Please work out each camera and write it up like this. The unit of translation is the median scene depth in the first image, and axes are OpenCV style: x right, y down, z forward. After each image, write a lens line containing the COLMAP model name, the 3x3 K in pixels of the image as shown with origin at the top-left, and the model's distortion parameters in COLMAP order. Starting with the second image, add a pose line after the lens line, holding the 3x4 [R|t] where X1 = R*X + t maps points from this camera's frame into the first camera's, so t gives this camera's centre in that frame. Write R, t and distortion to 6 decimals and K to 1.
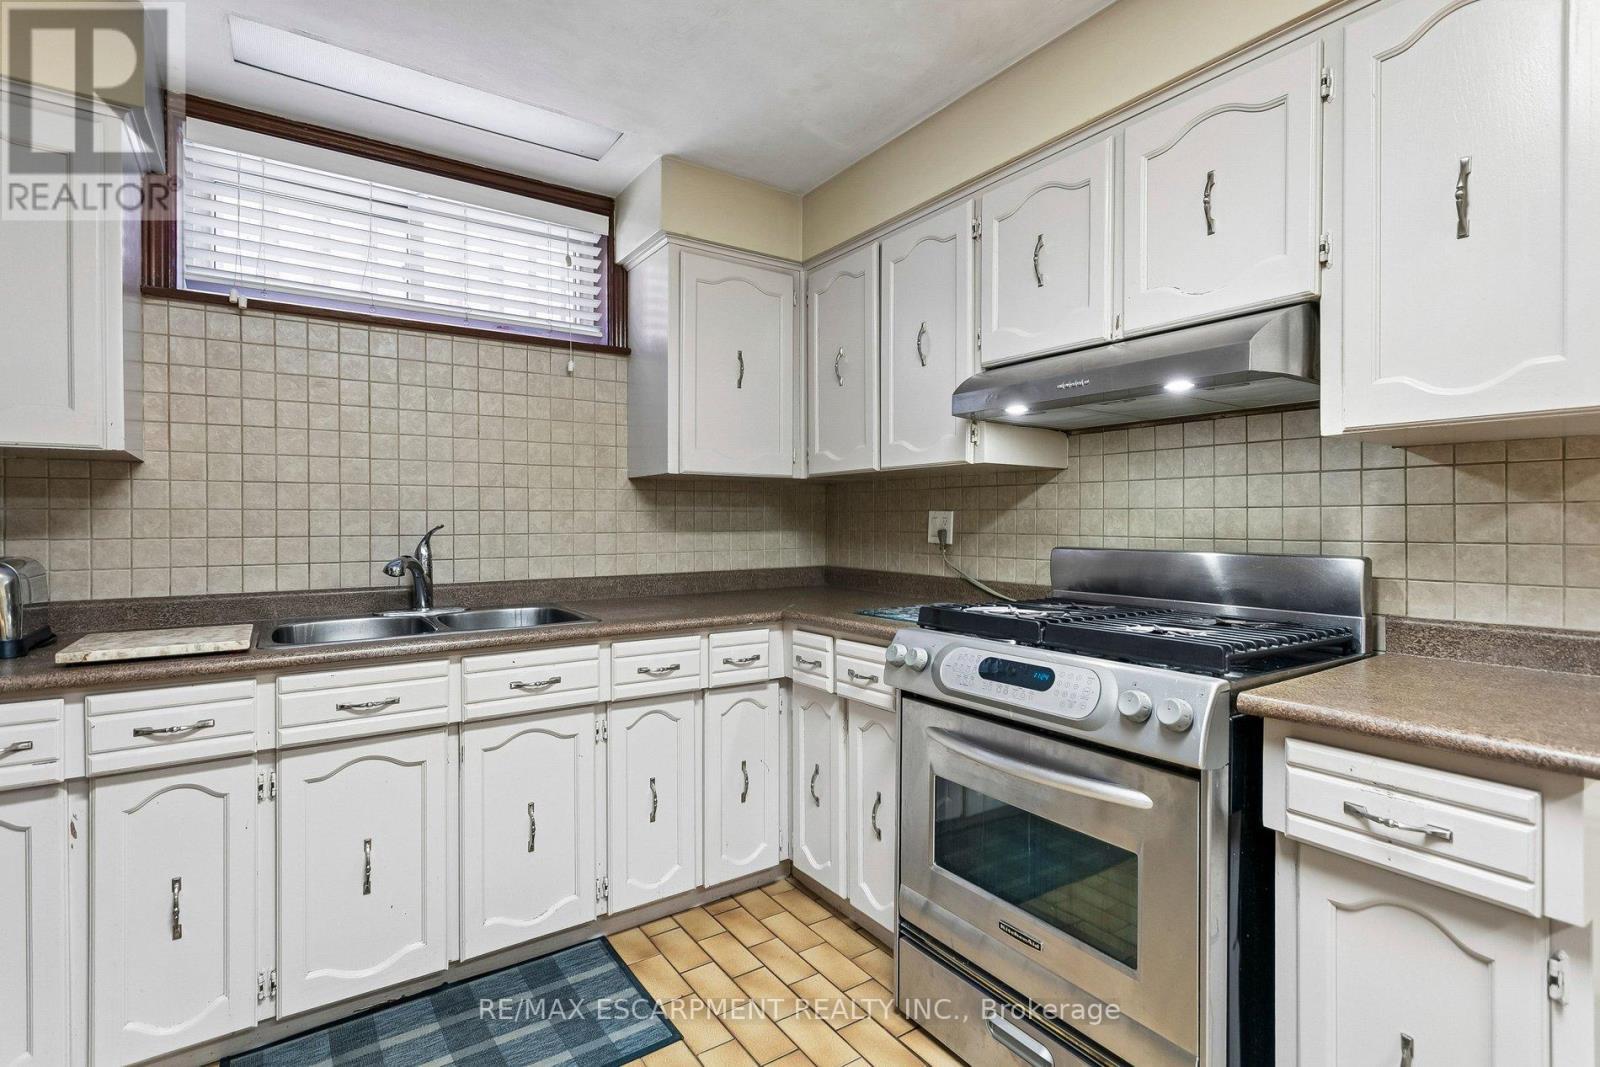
lens RADIAL K [[764.1, 0, 802.9], [0, 764.1, 525.9], [0, 0, 1]] dist [0.000142, 0.001874]
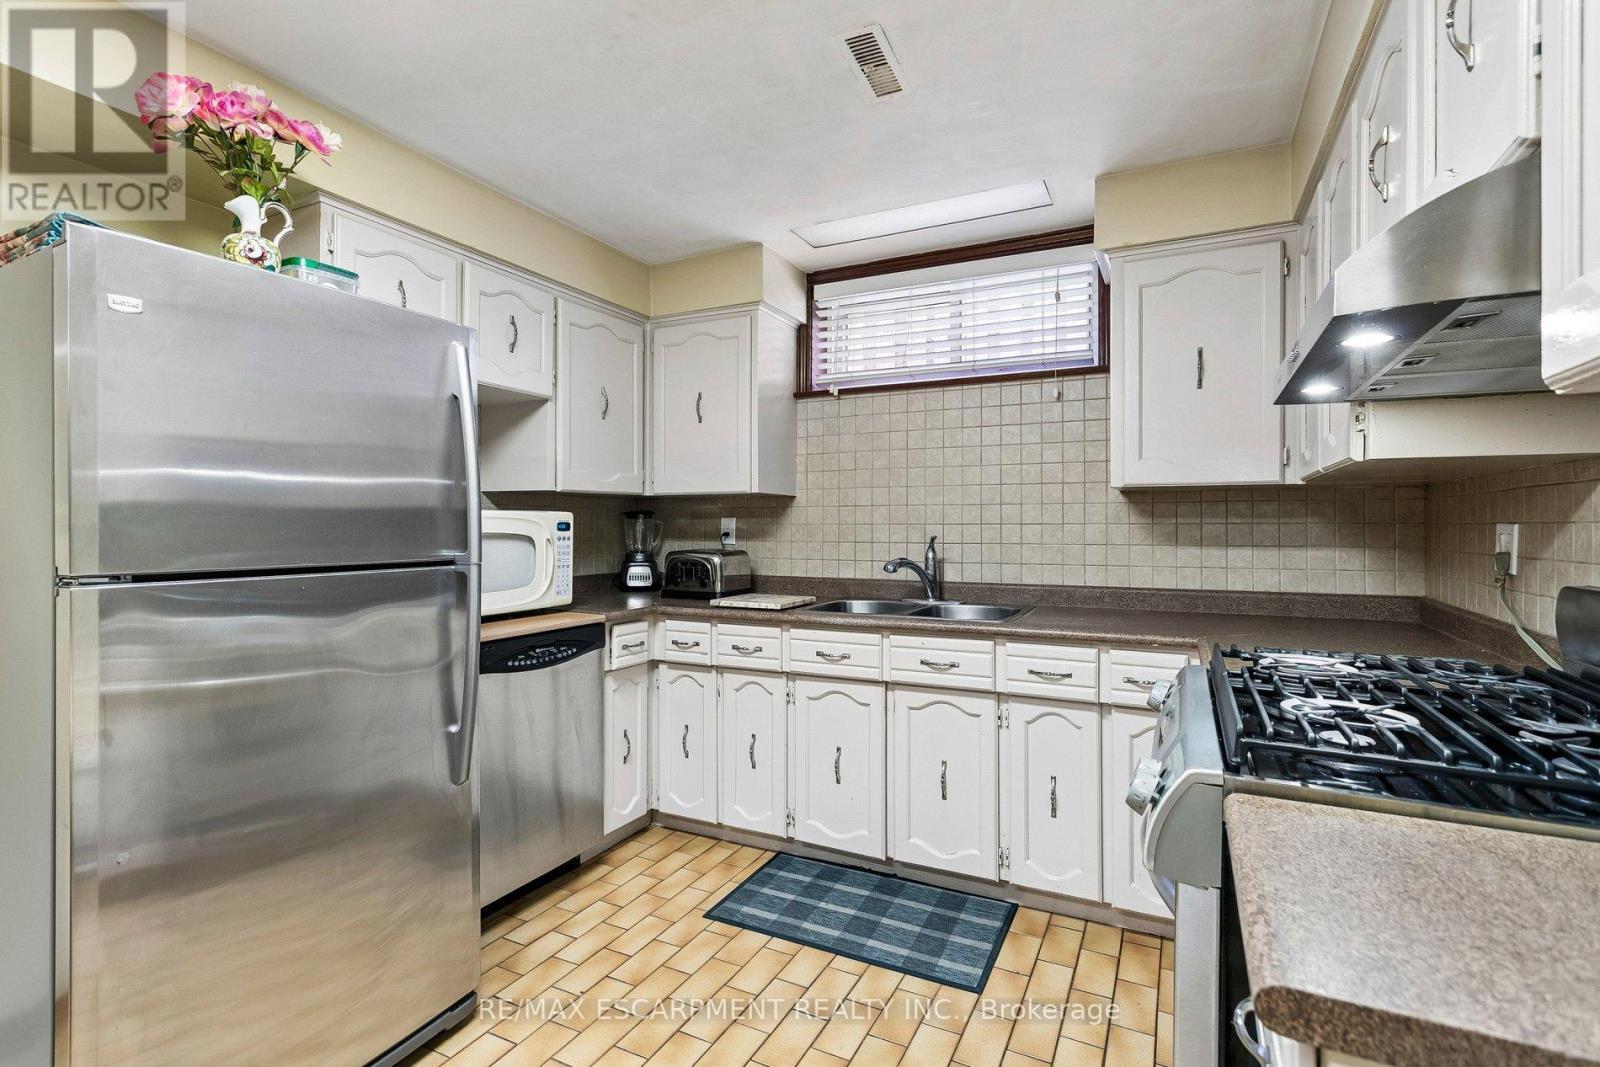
lens RADIAL K [[764.1, 0, 798.9], [0, 764.1, 529.5], [0, 0, 1]] dist [0.000142, 0.001874]
pose [[0.475514, 0.006453, -0.879684, 0.547993], [-0.008787, 0.999958, 0.002586, -0.012943], [0.879664, 0.006500, 0.475551, 0.173376]]
